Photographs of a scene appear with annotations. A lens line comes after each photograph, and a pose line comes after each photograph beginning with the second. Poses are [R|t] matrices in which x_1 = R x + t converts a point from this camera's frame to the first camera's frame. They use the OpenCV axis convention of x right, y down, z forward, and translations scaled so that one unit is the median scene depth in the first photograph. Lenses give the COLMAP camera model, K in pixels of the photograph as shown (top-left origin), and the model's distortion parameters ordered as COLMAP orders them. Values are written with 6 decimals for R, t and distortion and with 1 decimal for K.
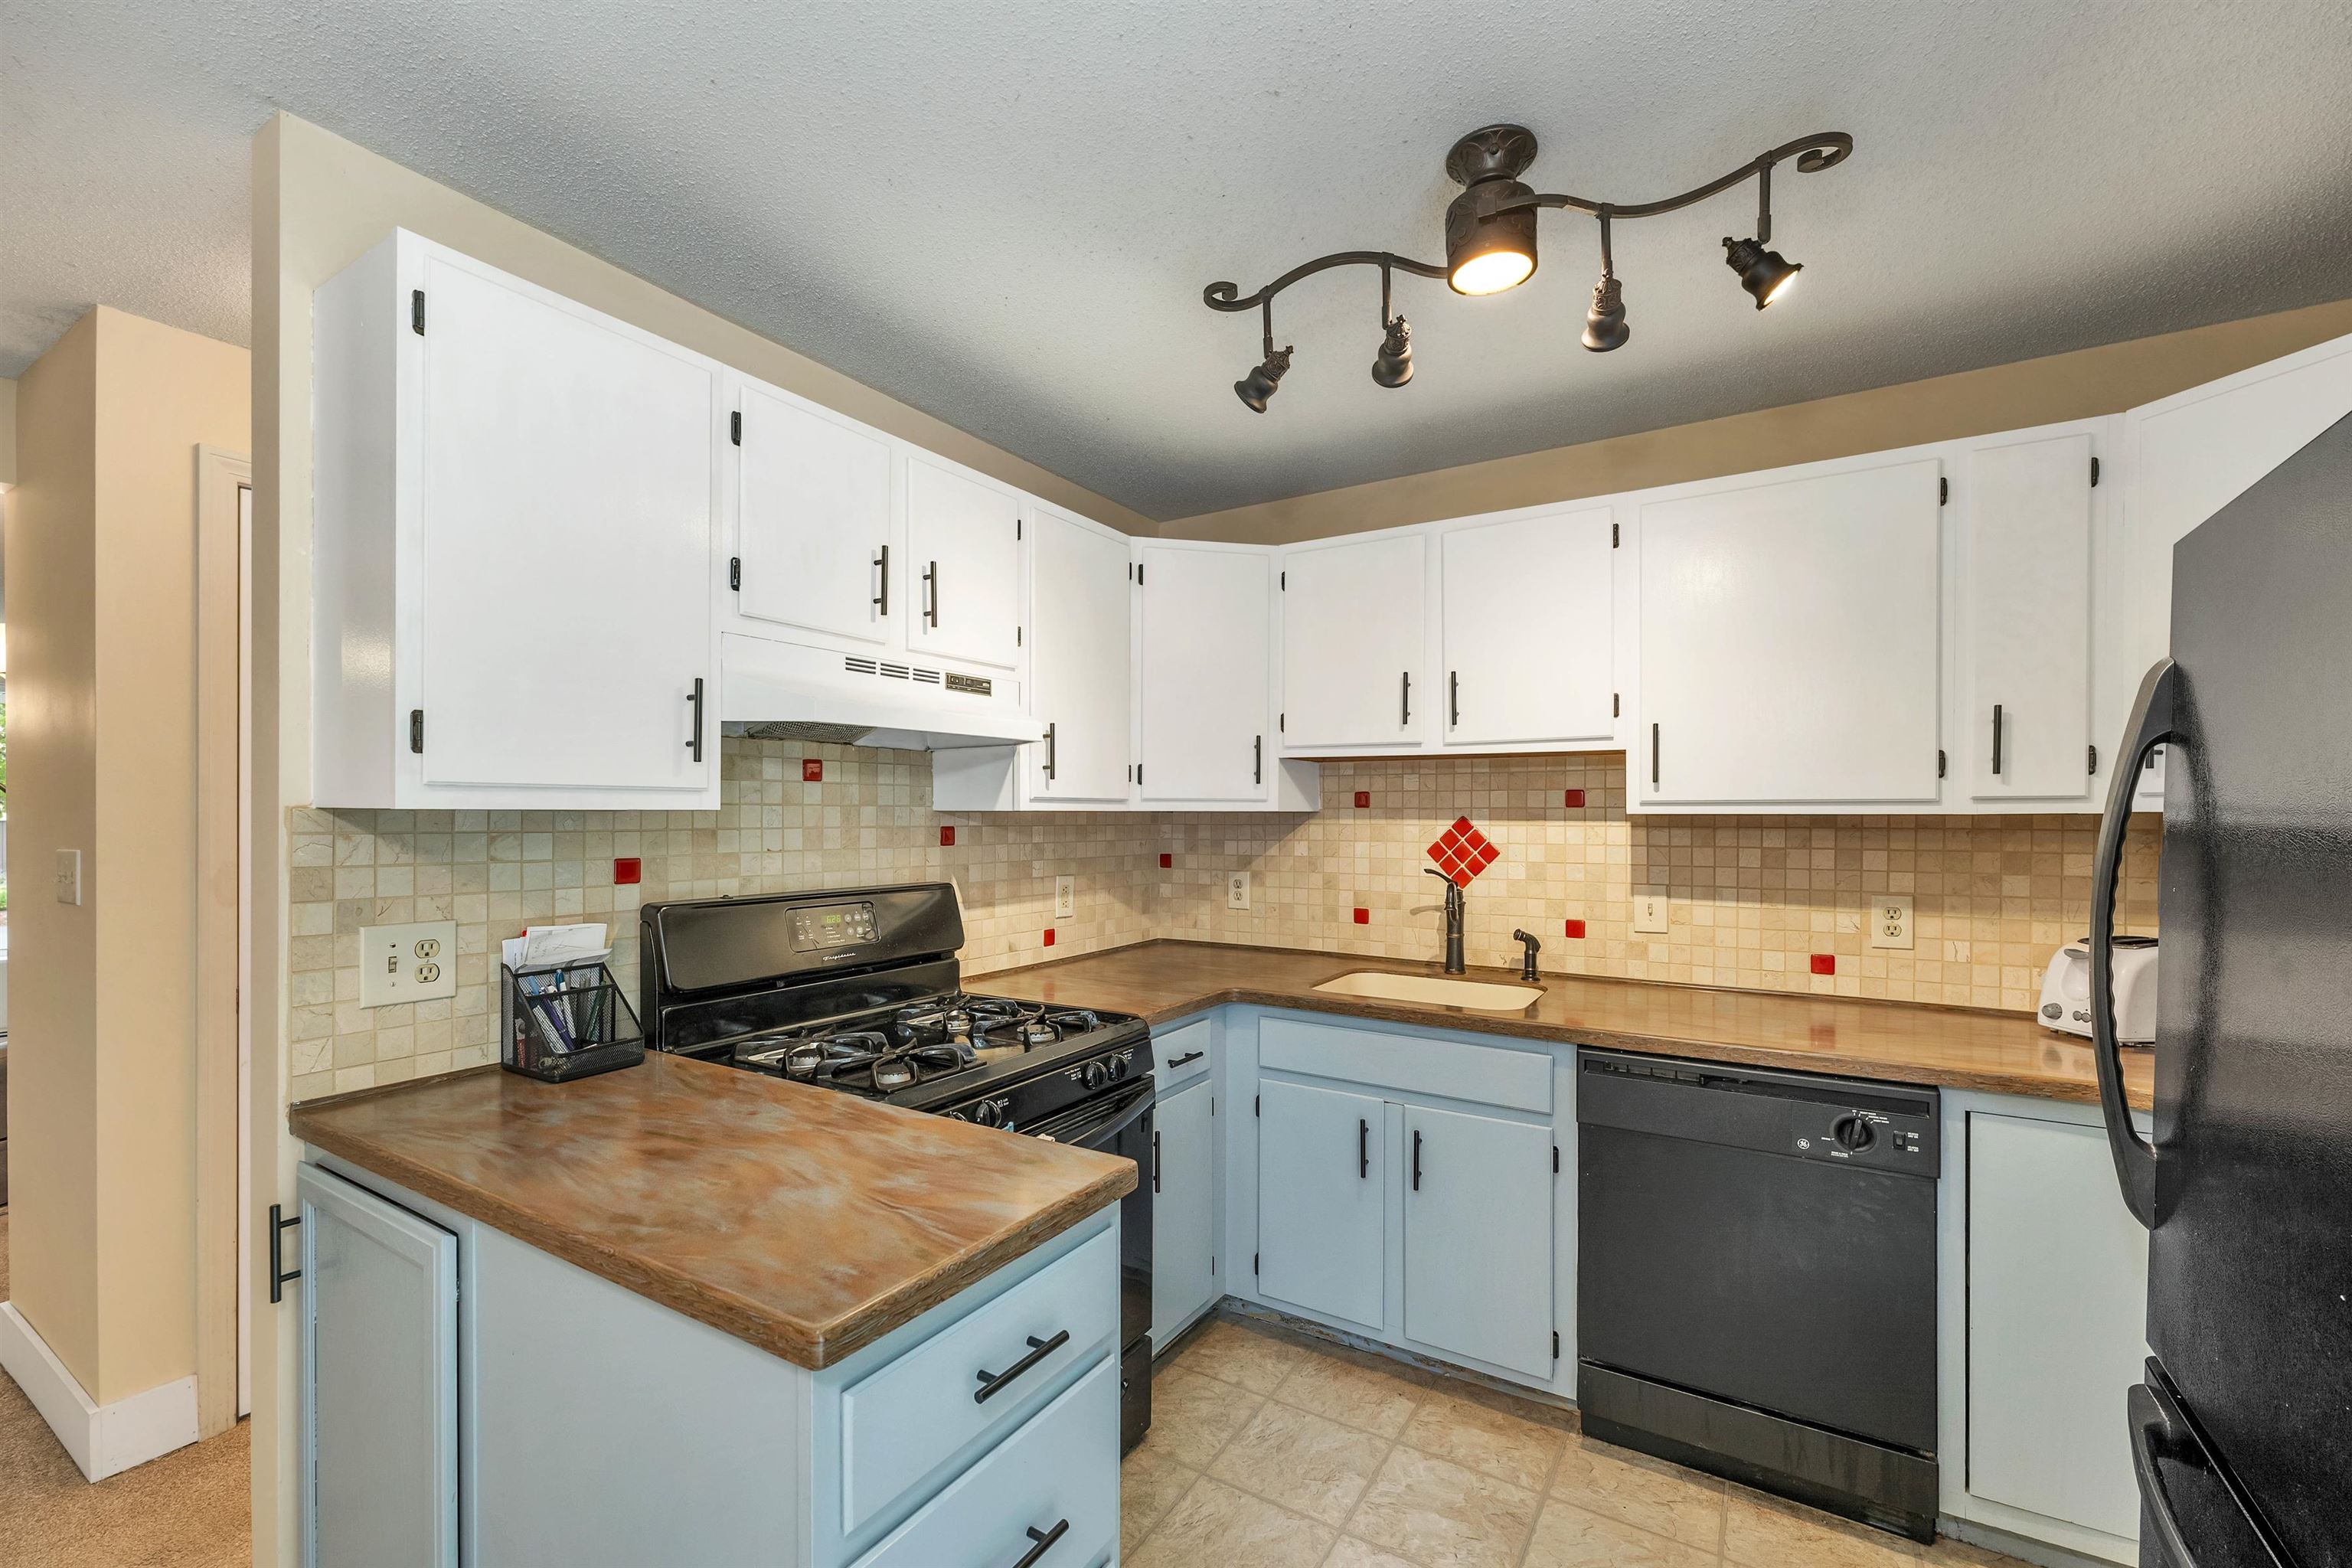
lens RADIAL K [[978.9, 0, 1181.8], [0, 978.9, 810.2], [0, 0, 1]] dist [0.001727, 0.000105]
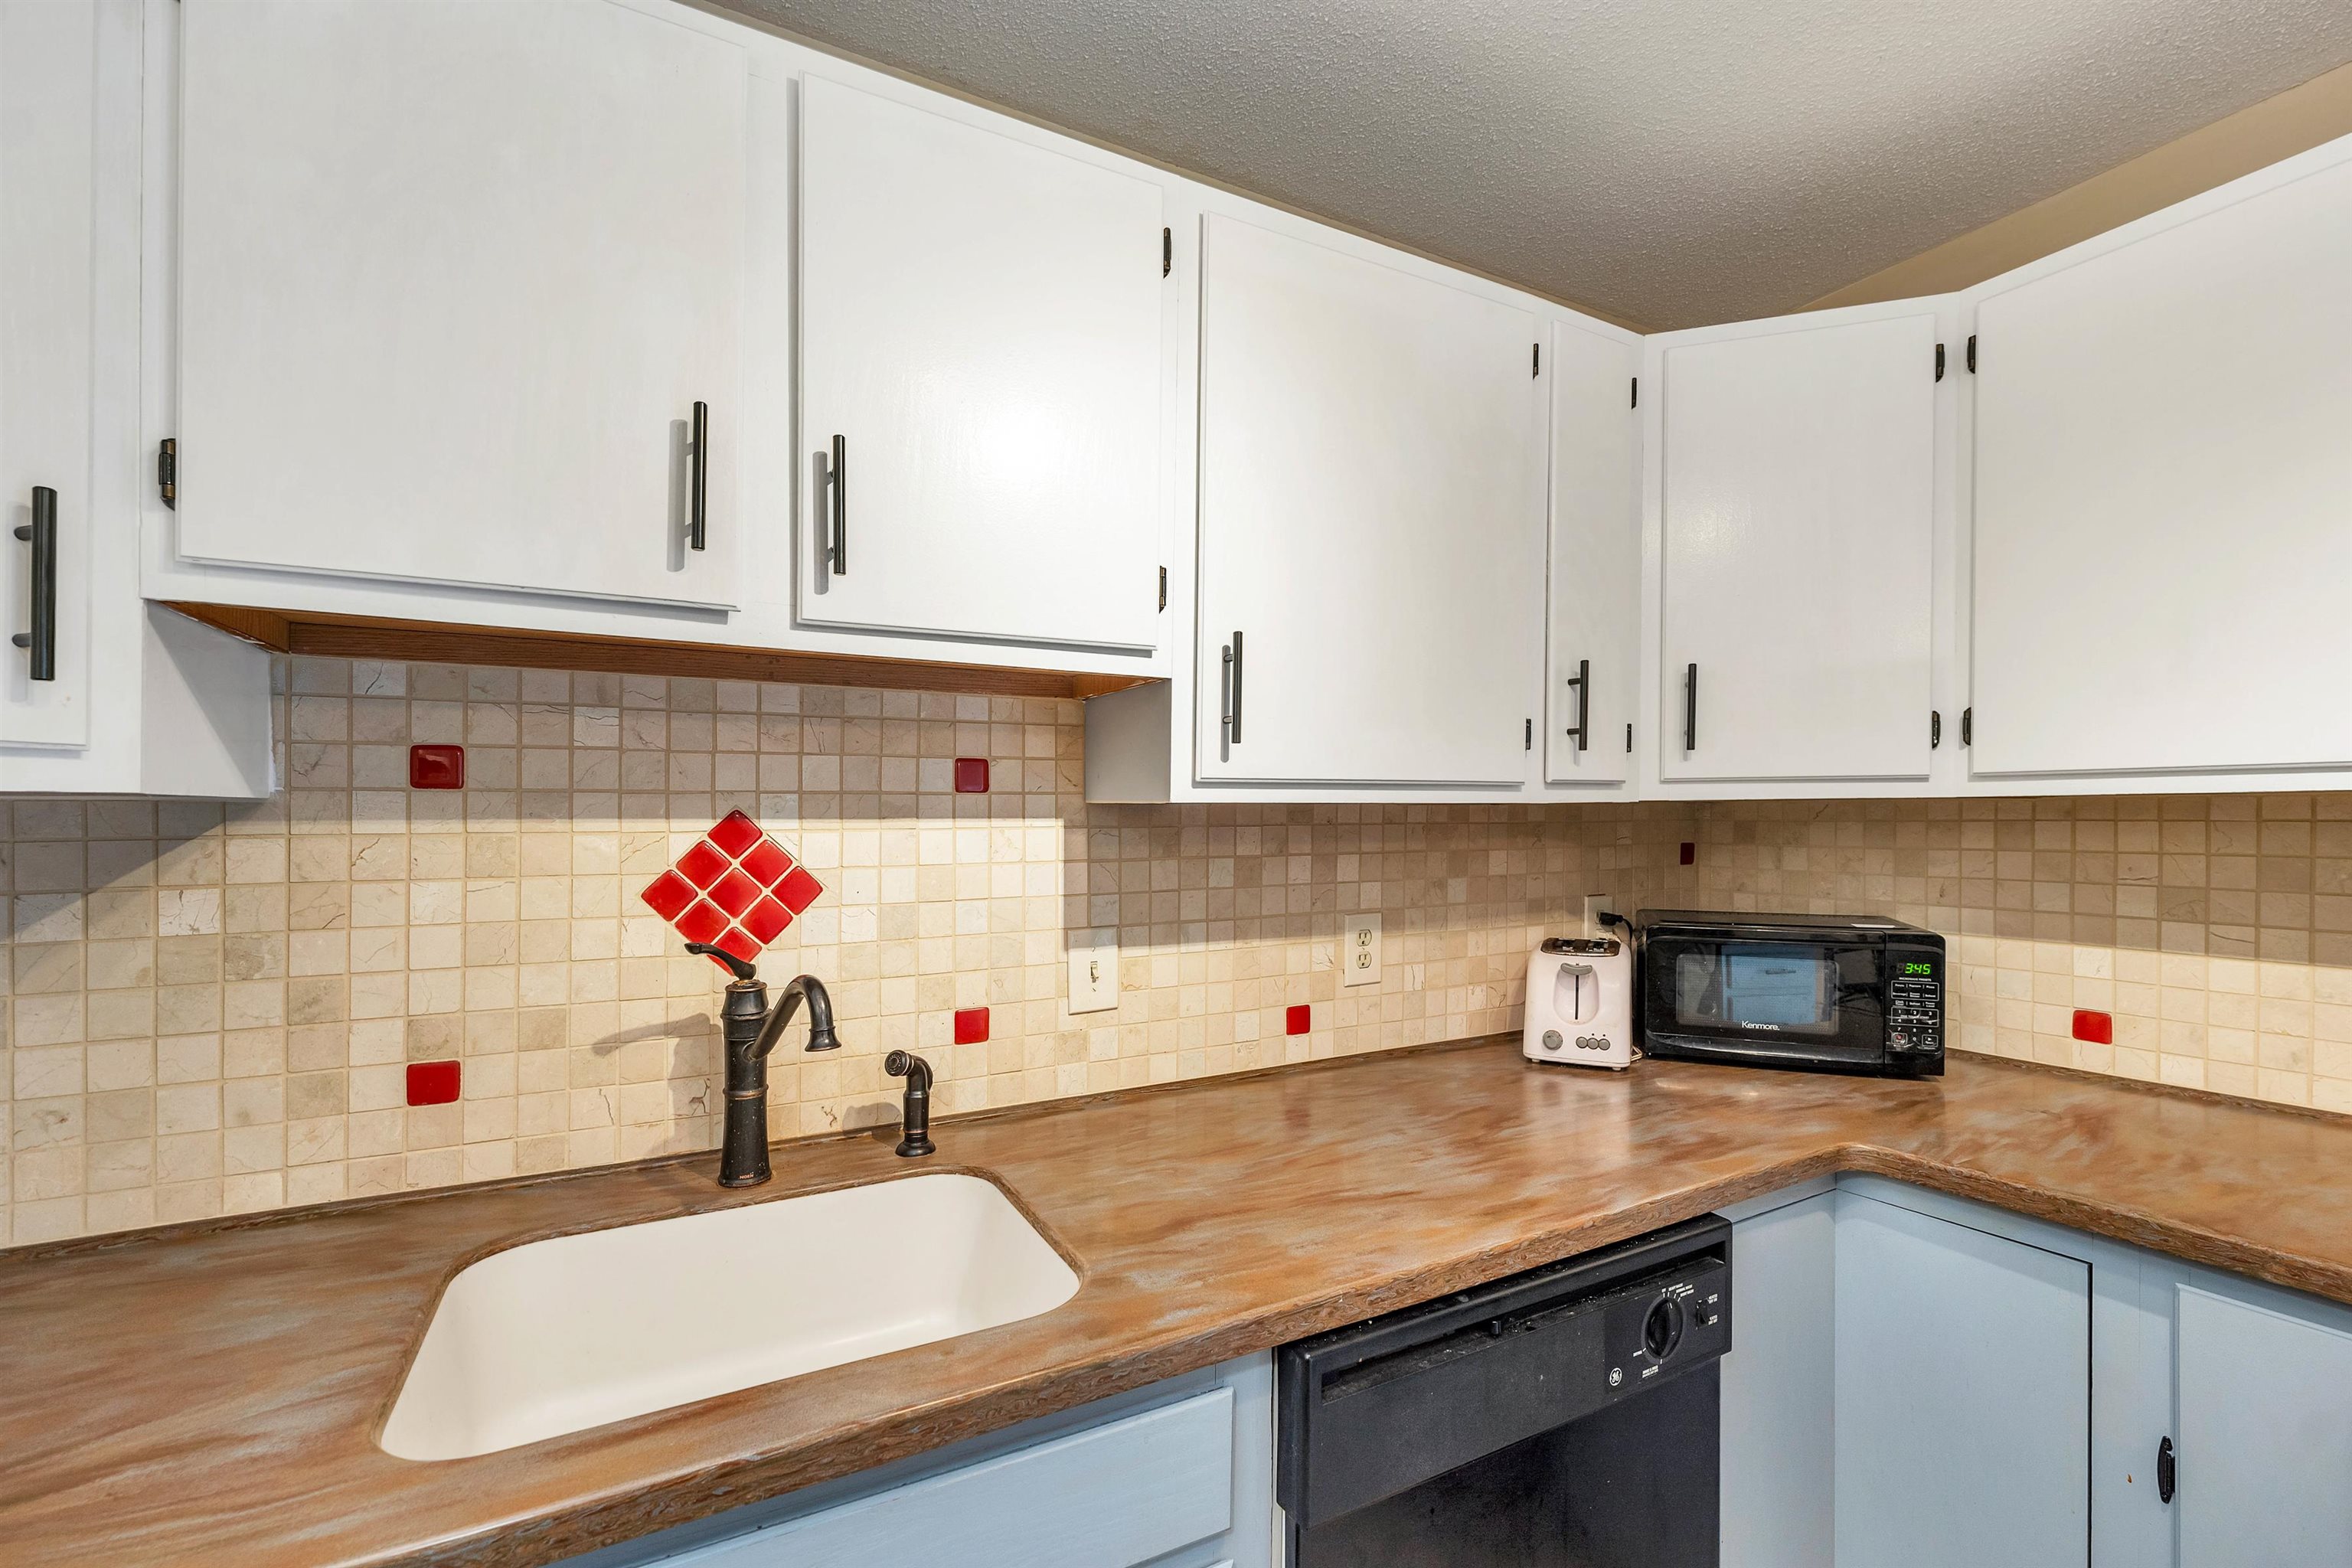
lens RADIAL K [[978.9, 0, 1181.8], [0, 978.9, 810.2], [0, 0, 1]] dist [0.001727, 0.000105]
pose [[0.506599, -0.001080, 0.862181, 0.010423], [0.001508, 0.999999, 0.000366, 0.007255], [-0.862181, 0.001114, 0.506600, 0.709293]]
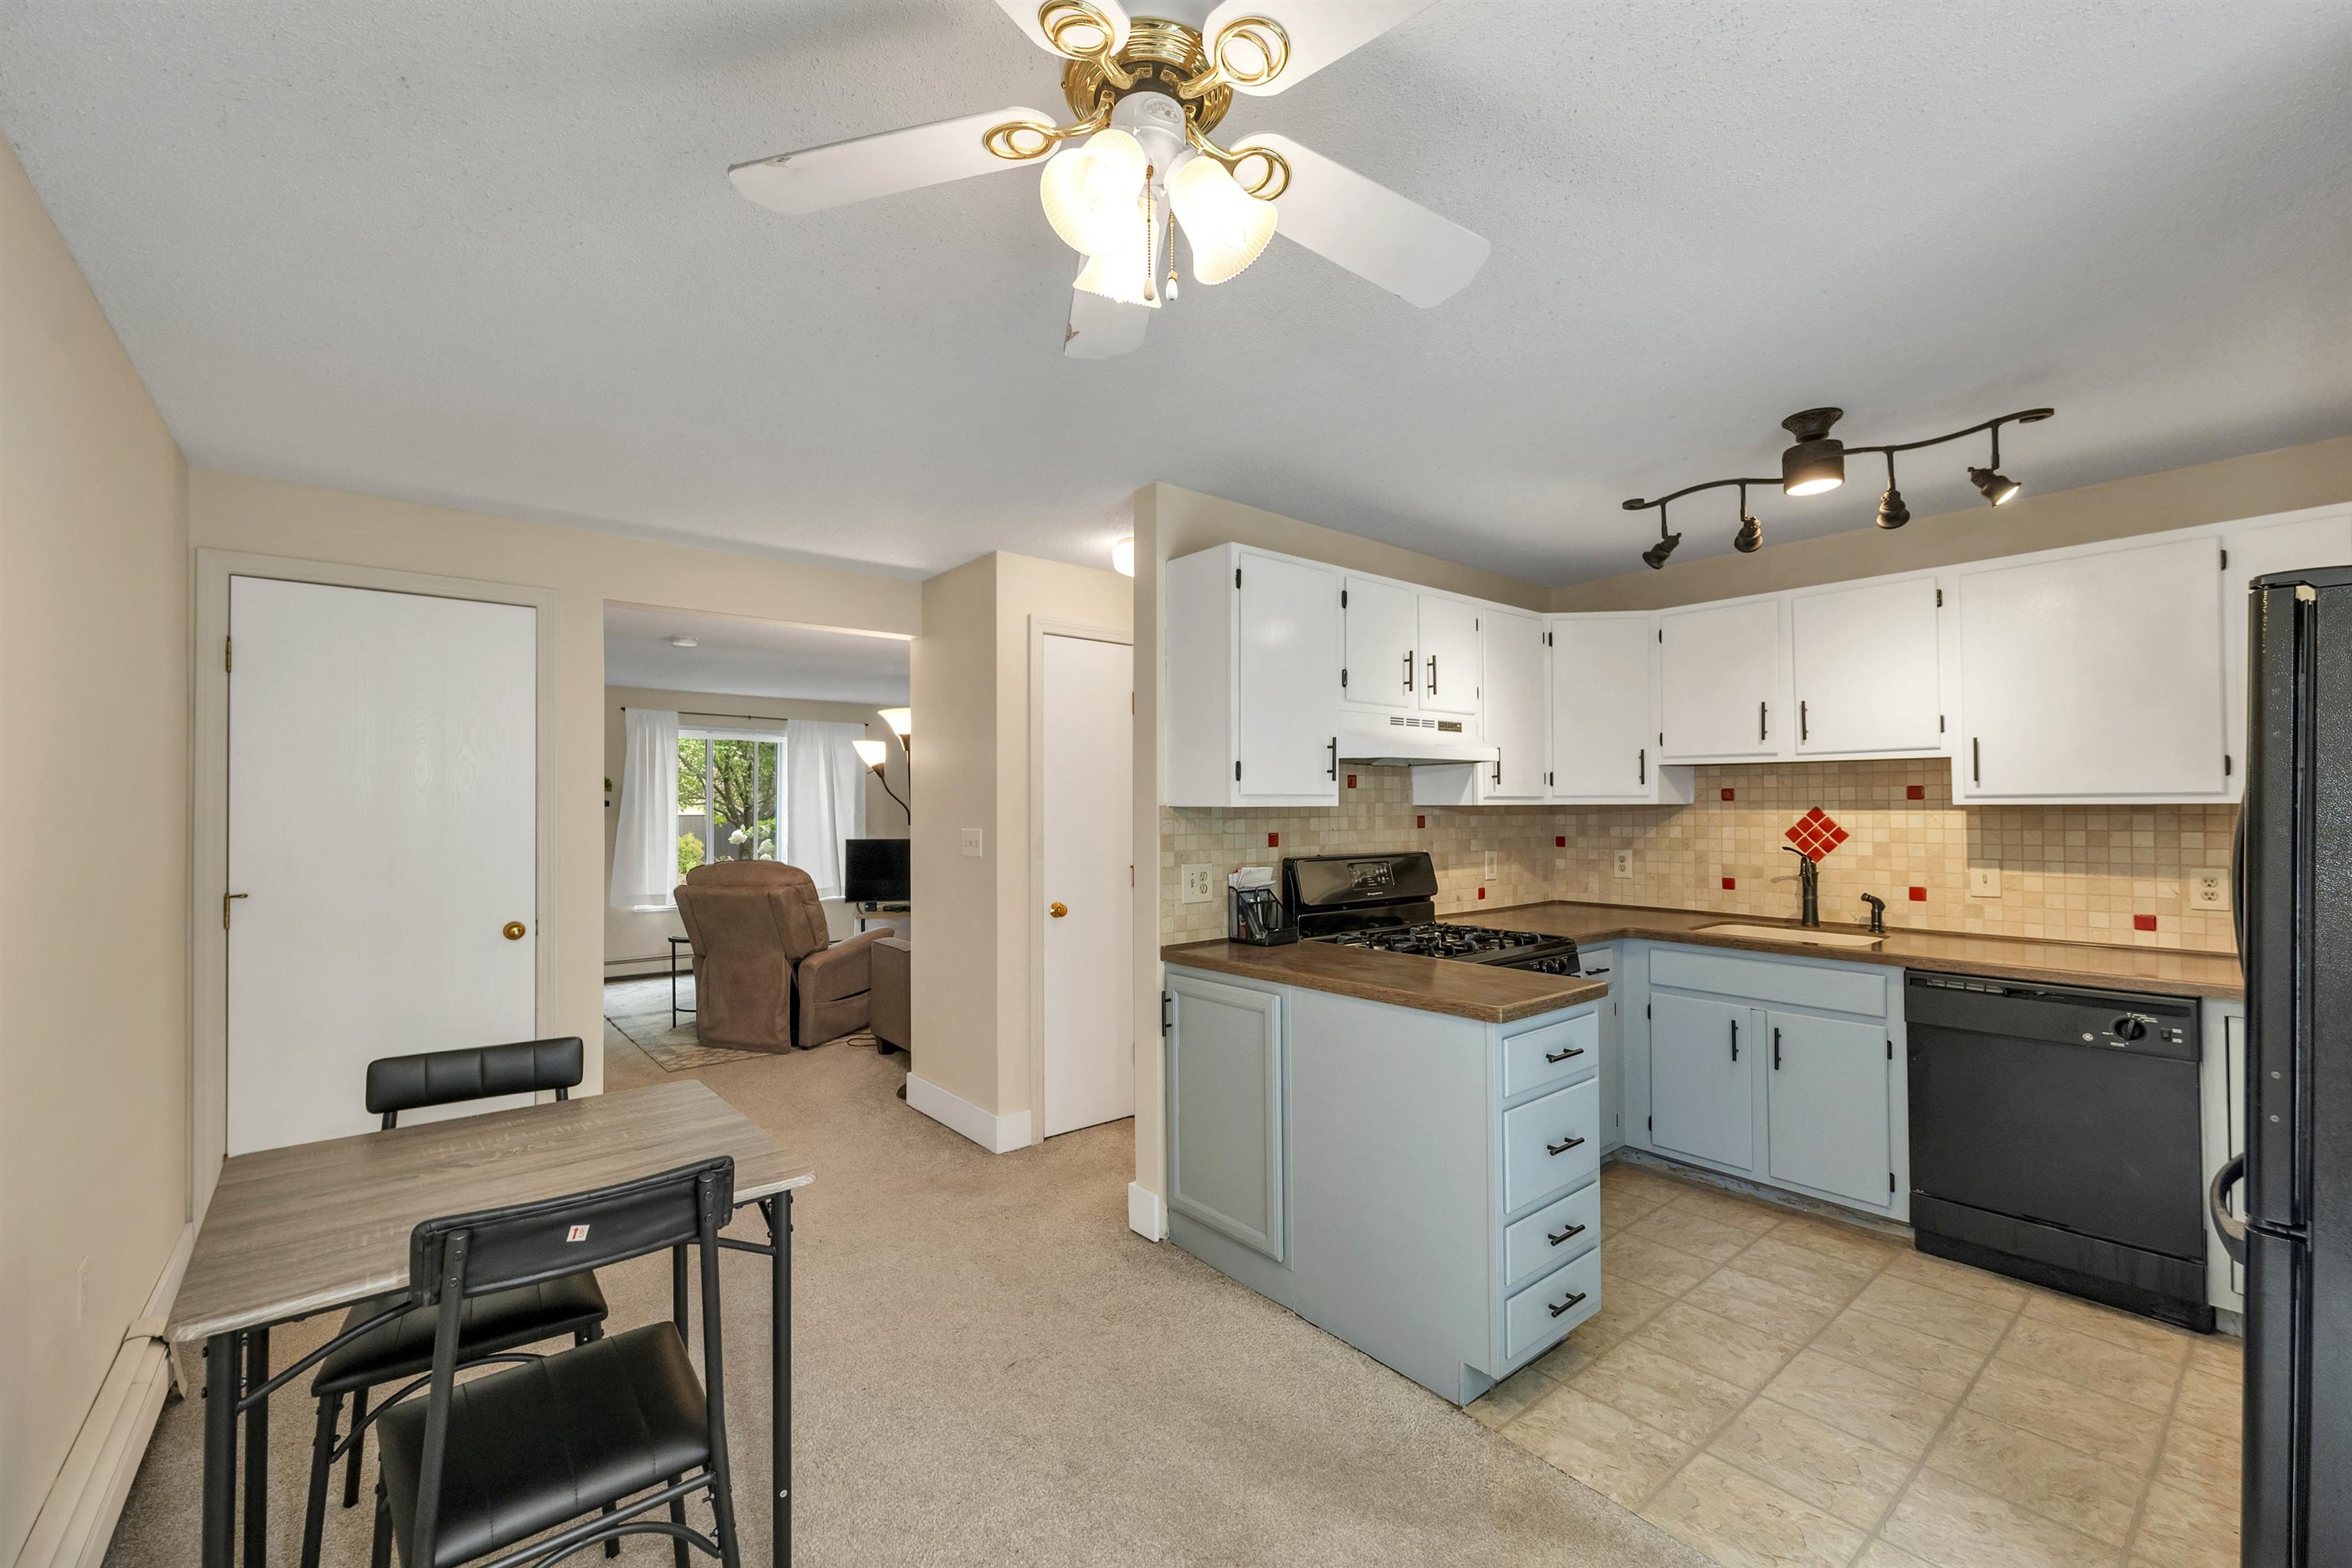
lens RADIAL K [[962.1, 0, 1179.3], [0, 962.1, 790.4], [0, 0, 1]] dist [0.003635, -0.000297]
pose [[0.946228, -0.011666, -0.323289, -0.117001], [0.007320, 0.999866, -0.014656, -0.003839], [0.323417, 0.011502, 0.946187, -0.571978]]
